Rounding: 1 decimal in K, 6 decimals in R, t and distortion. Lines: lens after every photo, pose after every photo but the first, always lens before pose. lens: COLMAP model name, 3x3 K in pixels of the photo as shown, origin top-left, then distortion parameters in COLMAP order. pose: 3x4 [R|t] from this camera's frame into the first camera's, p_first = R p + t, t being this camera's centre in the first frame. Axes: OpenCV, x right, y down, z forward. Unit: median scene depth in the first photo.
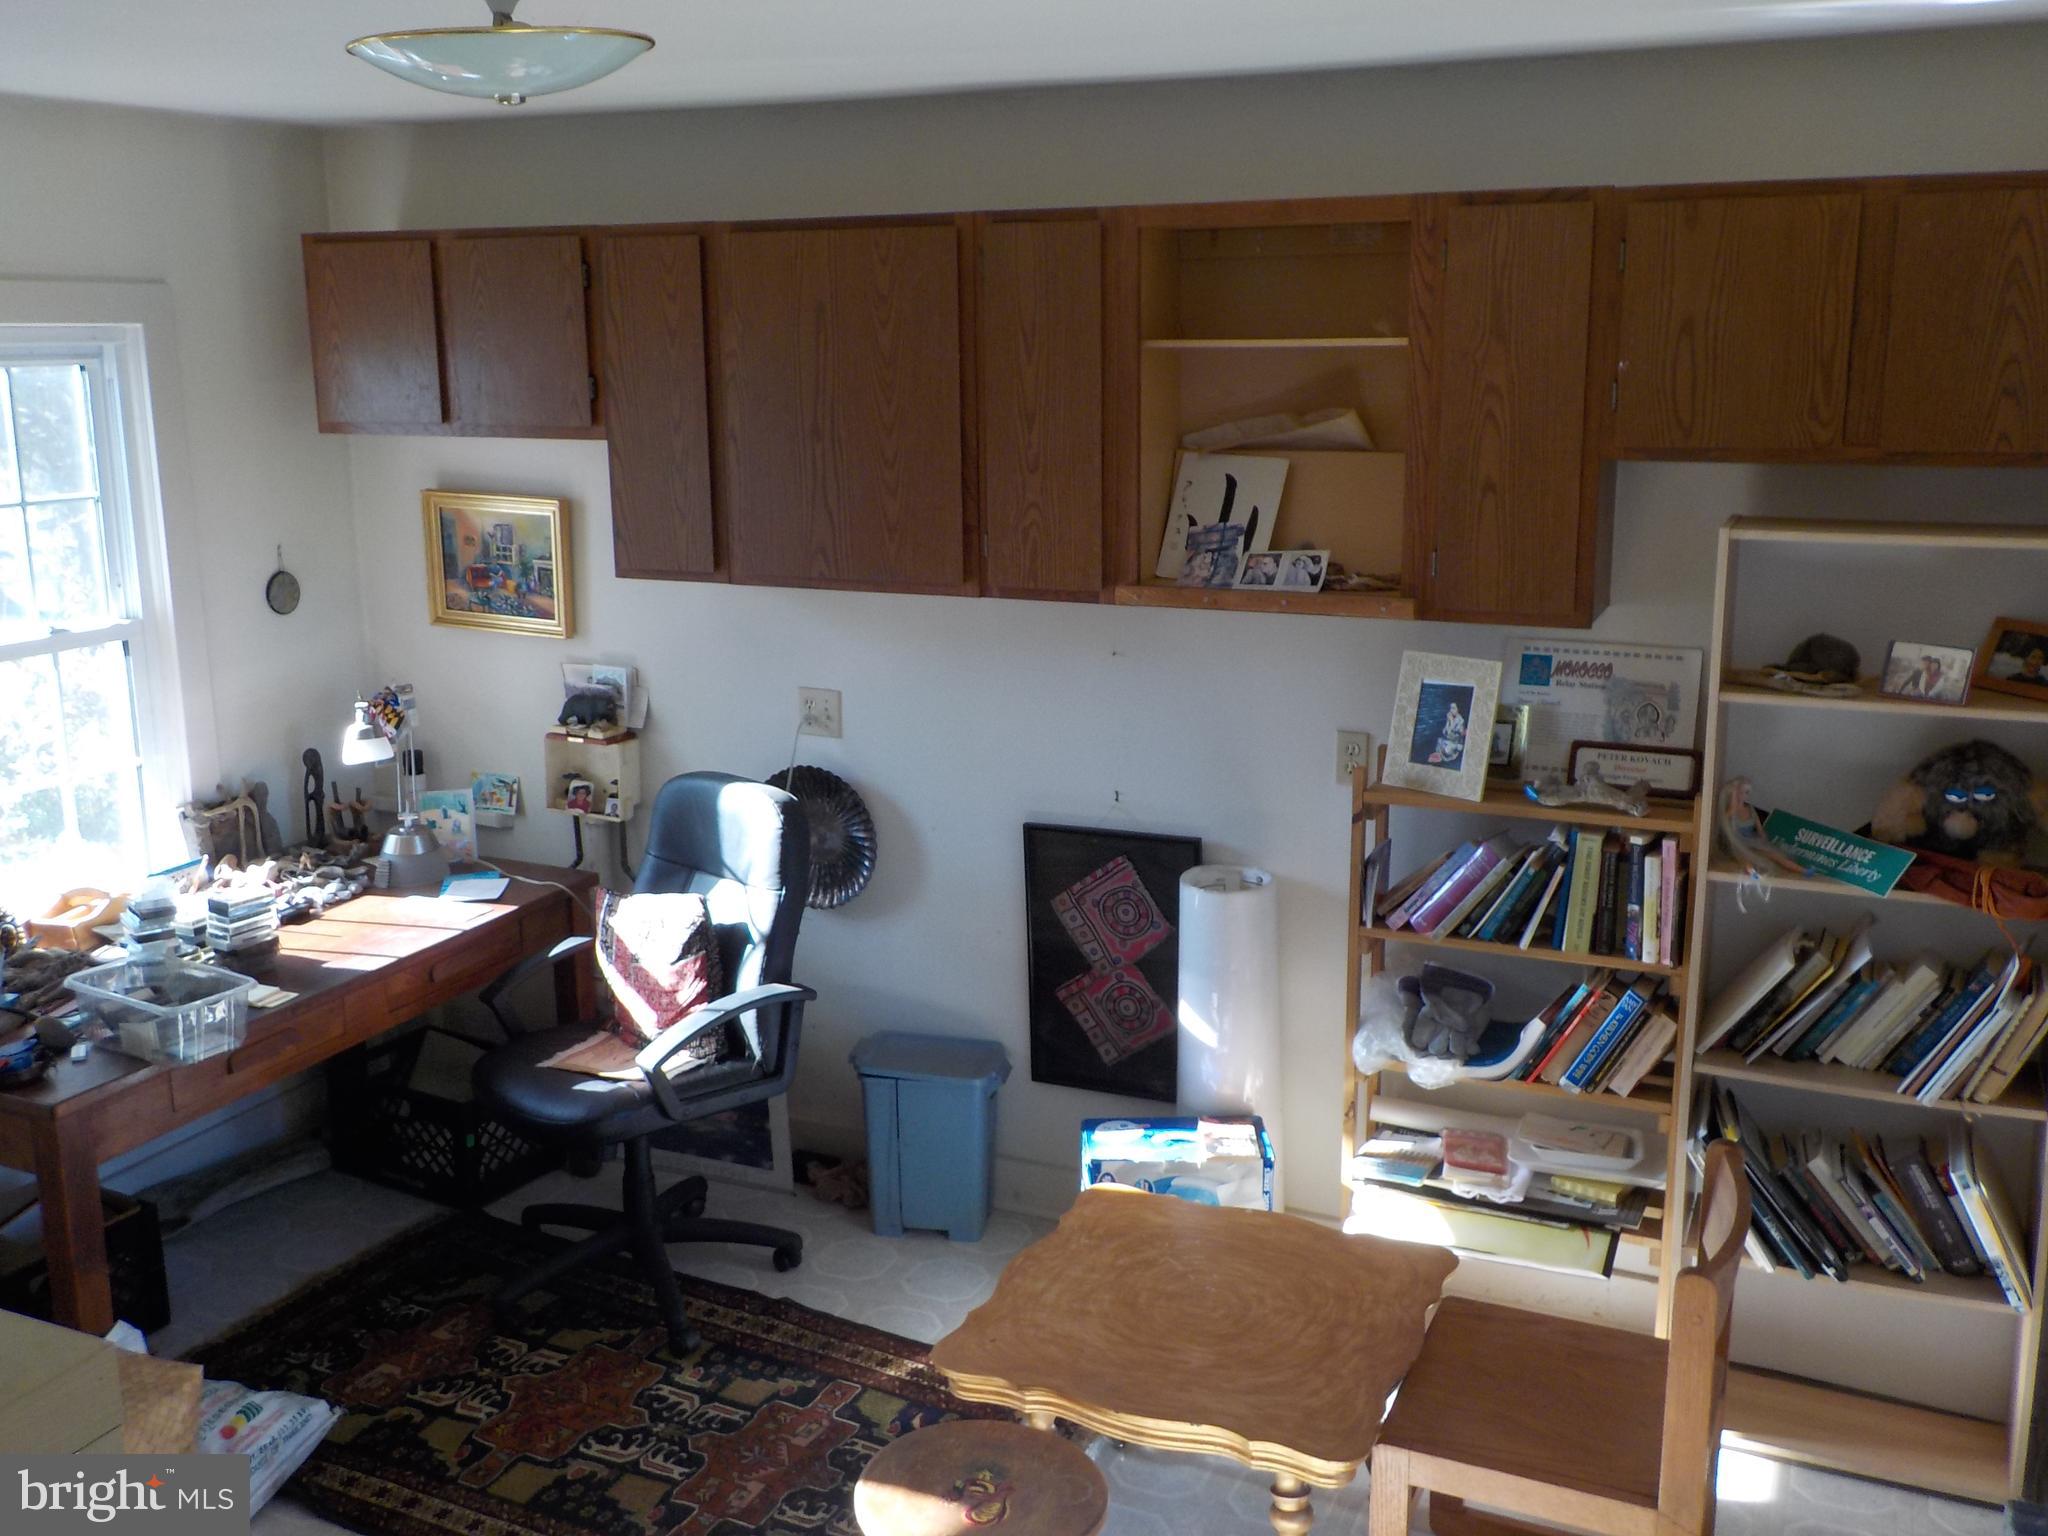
lens RADIAL K [[1932.4, 0, 1024.0], [0, 1932.4, 768.0], [0, 0, 1]] dist [-0.002057, -0.001865]
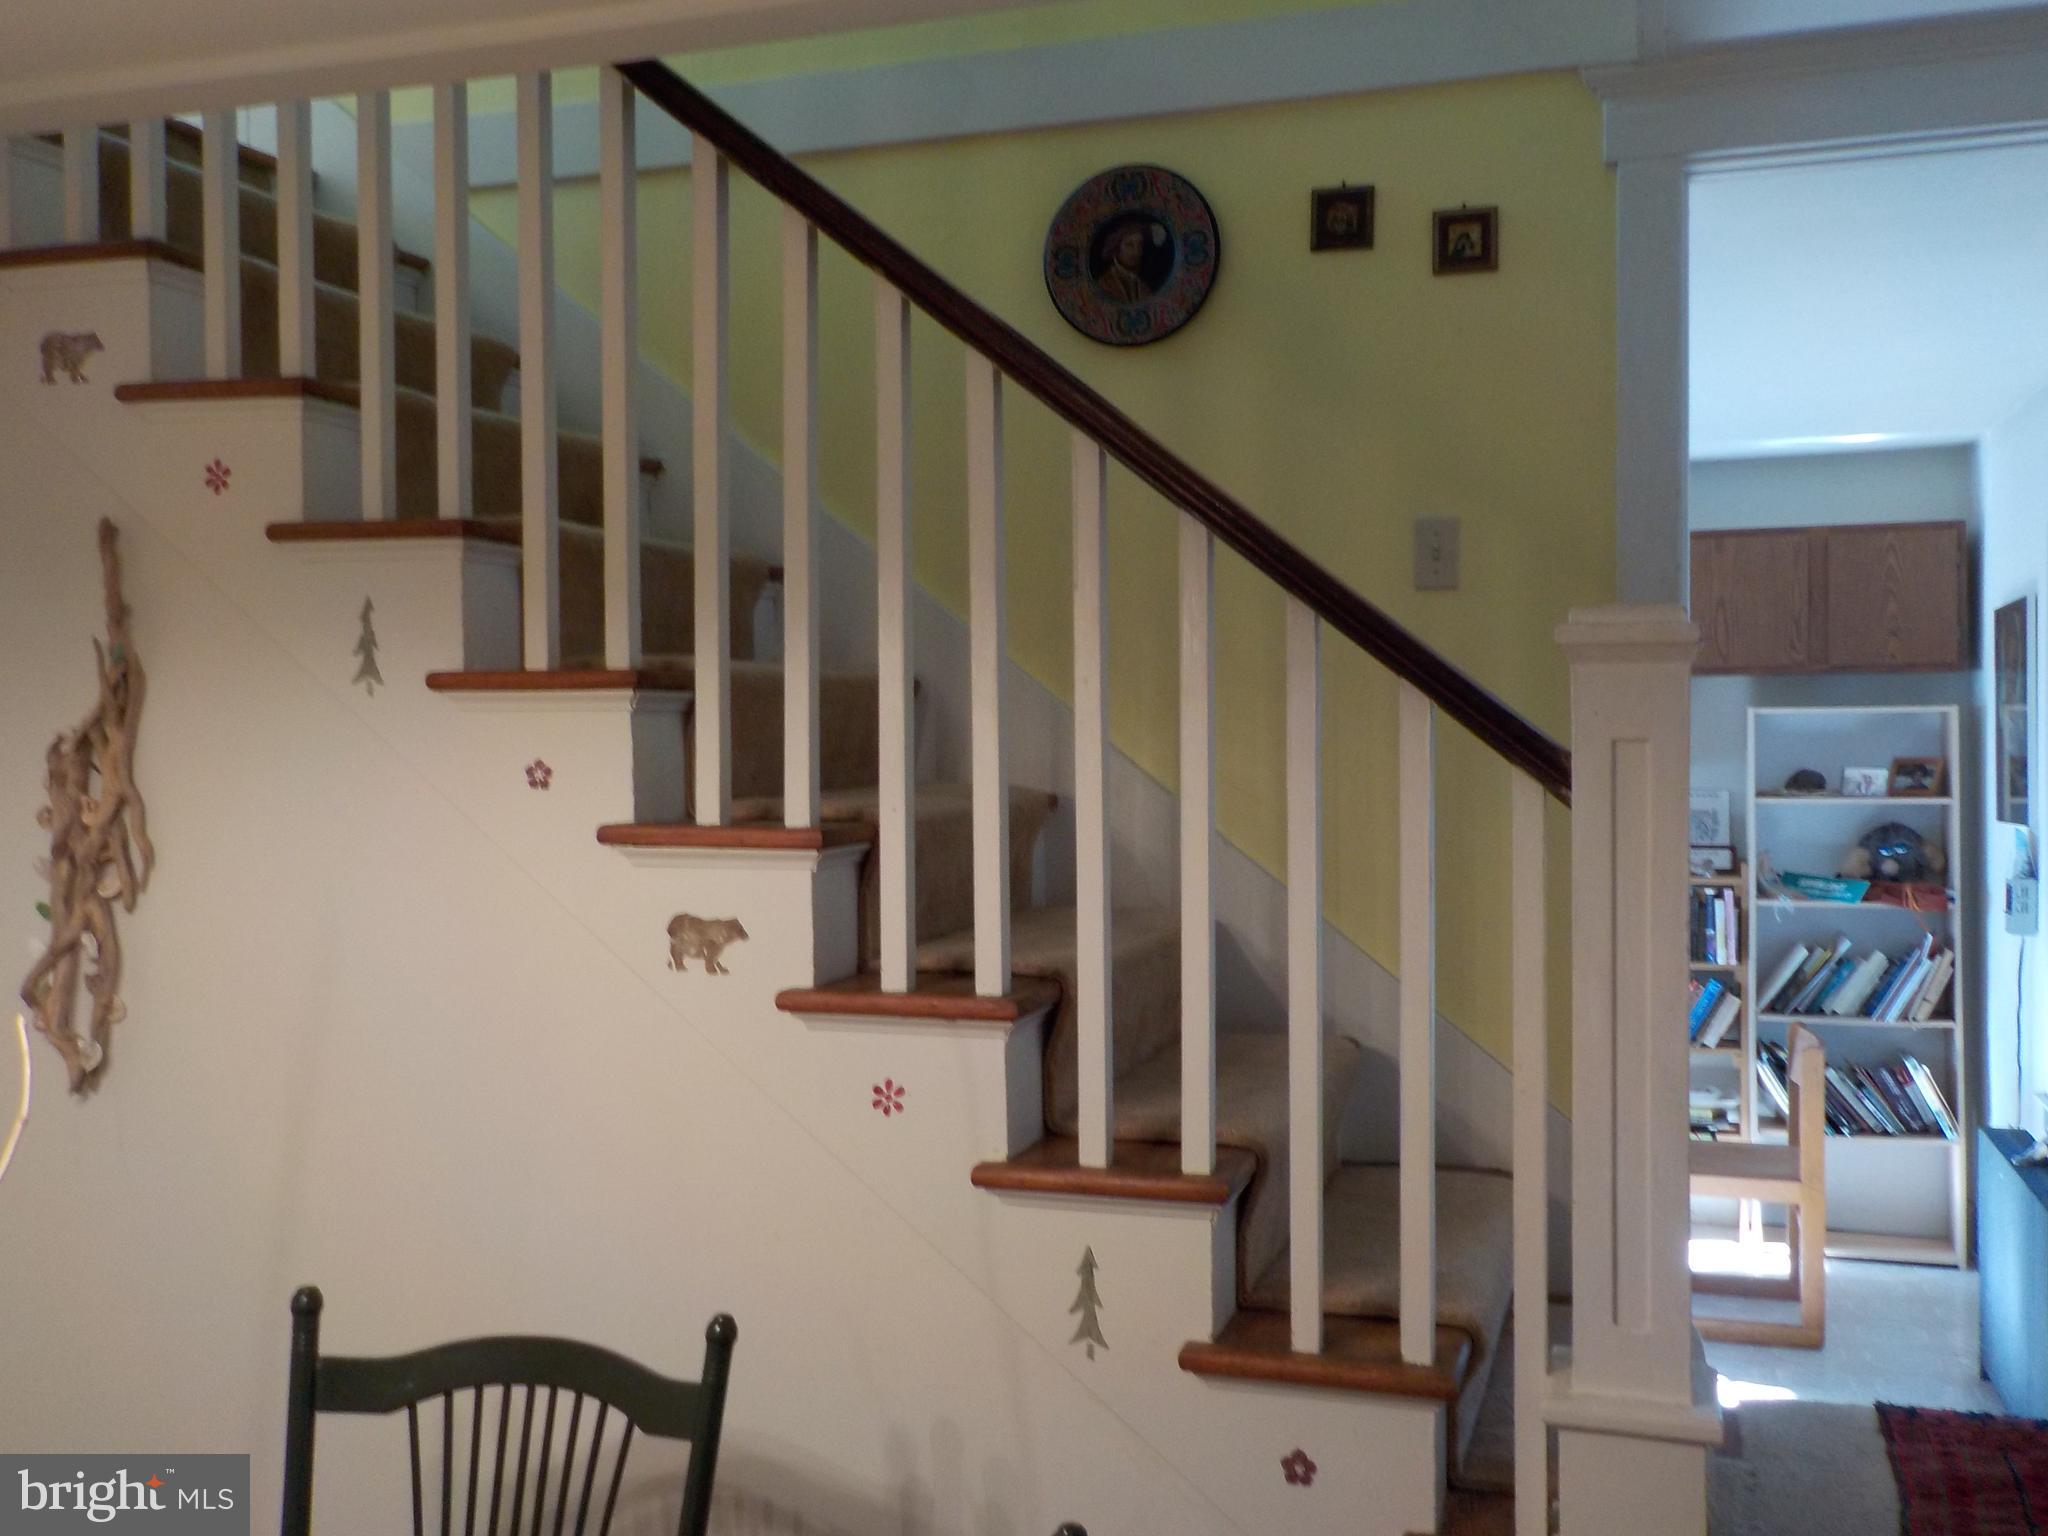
lens RADIAL K [[1932.4, 0, 1024.0], [0, 1932.4, 768.0], [0, 0, 1]] dist [-0.002057, -0.001865]
pose [[0.992829, -0.003981, 0.119476, -0.533287], [0.028539, 0.978438, -0.204557, 0.281566], [-0.116086, 0.206500, 0.971536, -0.681956]]
